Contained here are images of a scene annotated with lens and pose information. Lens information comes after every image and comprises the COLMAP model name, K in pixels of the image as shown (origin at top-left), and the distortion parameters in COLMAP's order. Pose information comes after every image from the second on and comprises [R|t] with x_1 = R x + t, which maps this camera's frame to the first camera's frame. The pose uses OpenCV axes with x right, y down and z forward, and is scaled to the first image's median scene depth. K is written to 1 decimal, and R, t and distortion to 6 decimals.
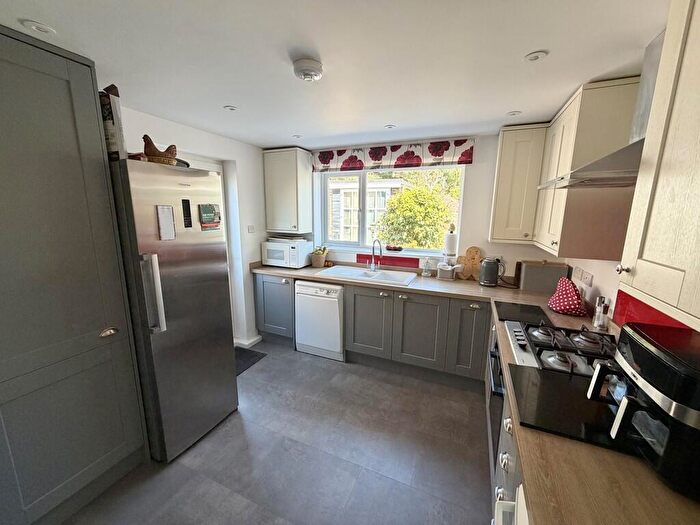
lens RADIAL K [[279.7, 0, 350.7], [0, 279.7, 262.8], [0, 0, 1]] dist [0.002628, 0.000329]
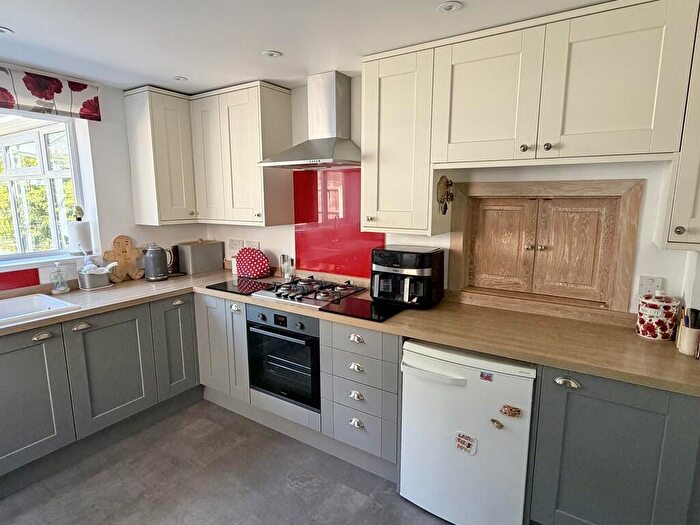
lens RADIAL K [[389.3, 0, 350.3], [0, 389.3, 261.9], [0, 0, 1]] dist [-0.004457, -0.000550]
pose [[0.167245, -0.174215, 0.970401, -0.491422], [0.182531, 0.972720, 0.143172, -0.027969], [-0.968871, 0.153183, 0.194482, 0.238420]]
